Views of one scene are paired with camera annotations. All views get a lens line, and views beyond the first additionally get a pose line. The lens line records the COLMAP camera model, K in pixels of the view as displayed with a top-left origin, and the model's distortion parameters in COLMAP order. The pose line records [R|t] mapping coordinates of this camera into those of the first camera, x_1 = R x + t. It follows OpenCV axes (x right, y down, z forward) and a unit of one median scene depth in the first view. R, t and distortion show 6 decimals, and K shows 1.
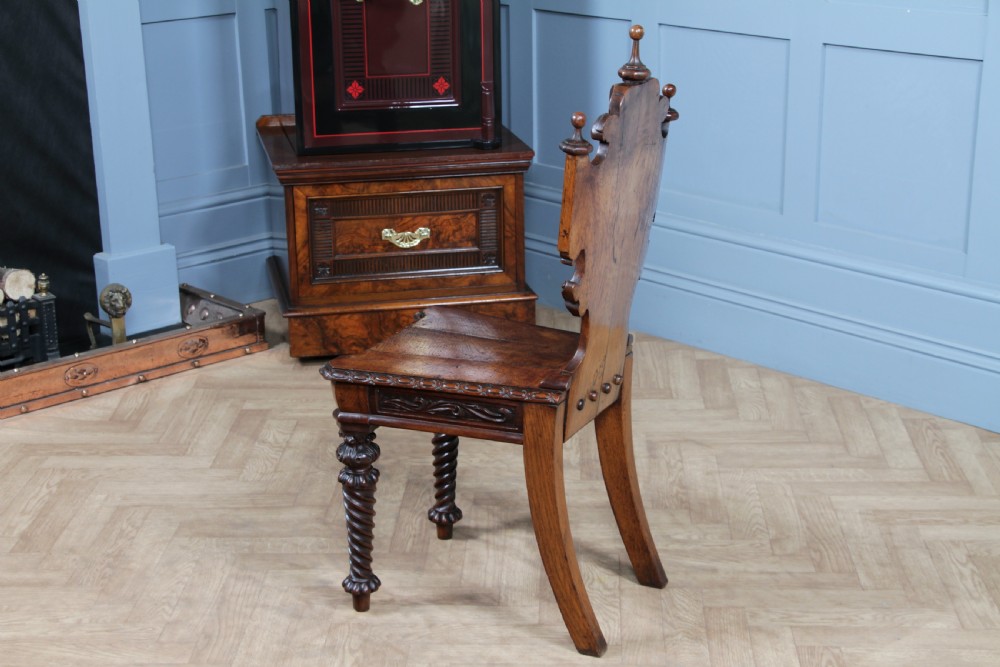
lens RADIAL K [[1727.5, 0, 498.6], [0, 1727.5, 332.8], [0, 0, 1]] dist [0.172984, 0.000000]
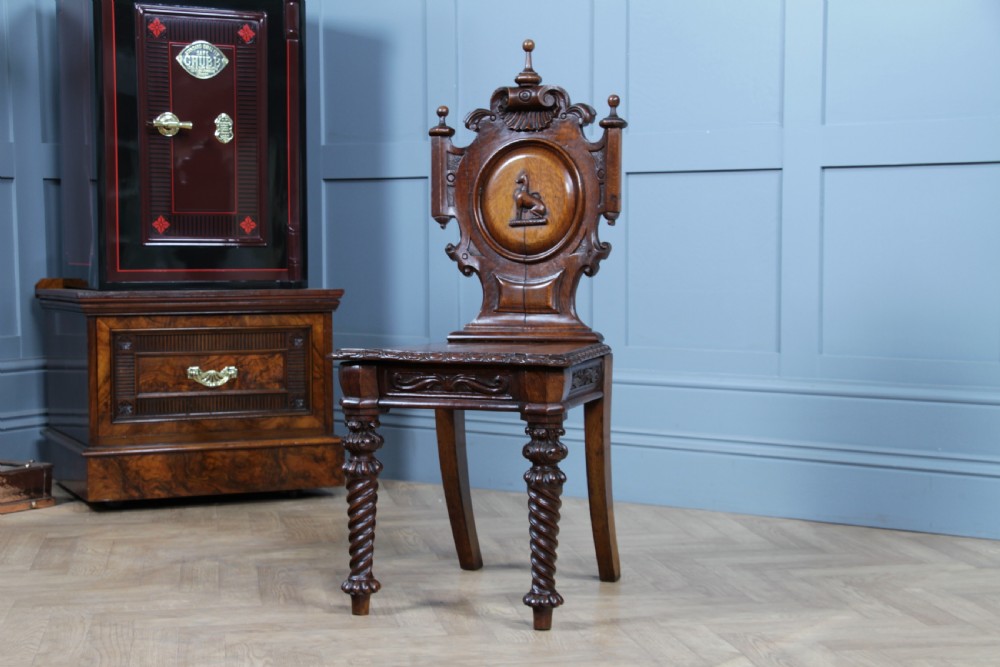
lens RADIAL K [[1727.5, 0, 495.6], [0, 1727.5, 357.1], [0, 0, 1]] dist [0.172984, 0.000000]
pose [[0.976985, -0.000990, 0.213306, -0.119207], [0.051057, 0.972007, -0.229337, 0.185737], [-0.207108, 0.234949, 0.949687, 0.049713]]
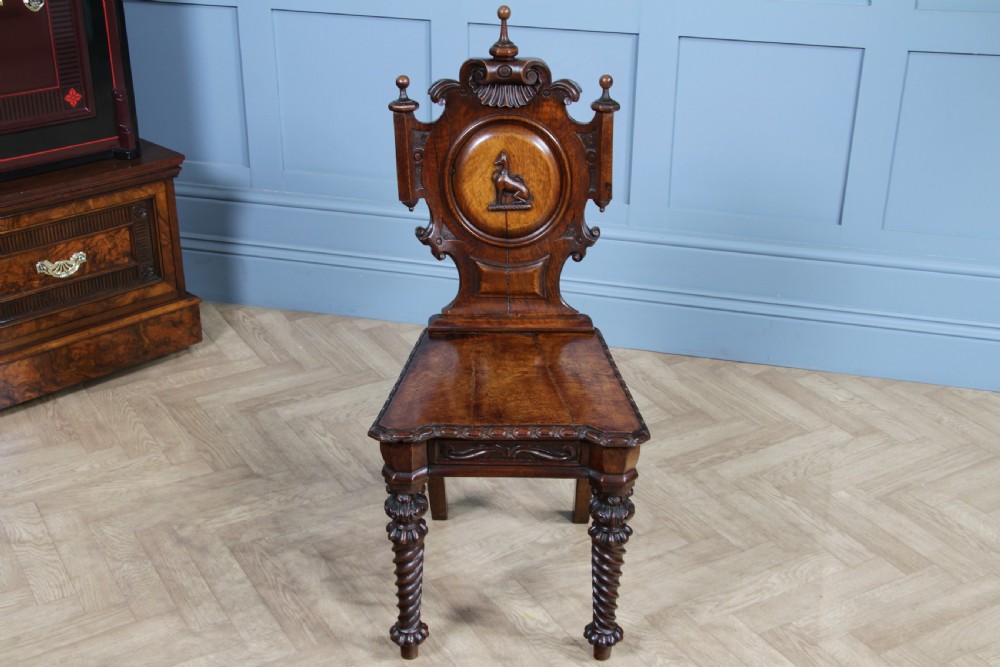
lens RADIAL K [[1296.0, 0, 492.9], [0, 1296.0, 345.9], [0, 0, 1]] dist [0.032267, 0.000000]
pose [[0.843626, -0.211353, 0.493585, -0.238278], [0.144338, 0.974700, 0.170666, -0.111552], [-0.517167, -0.072735, 0.852788, 0.322619]]
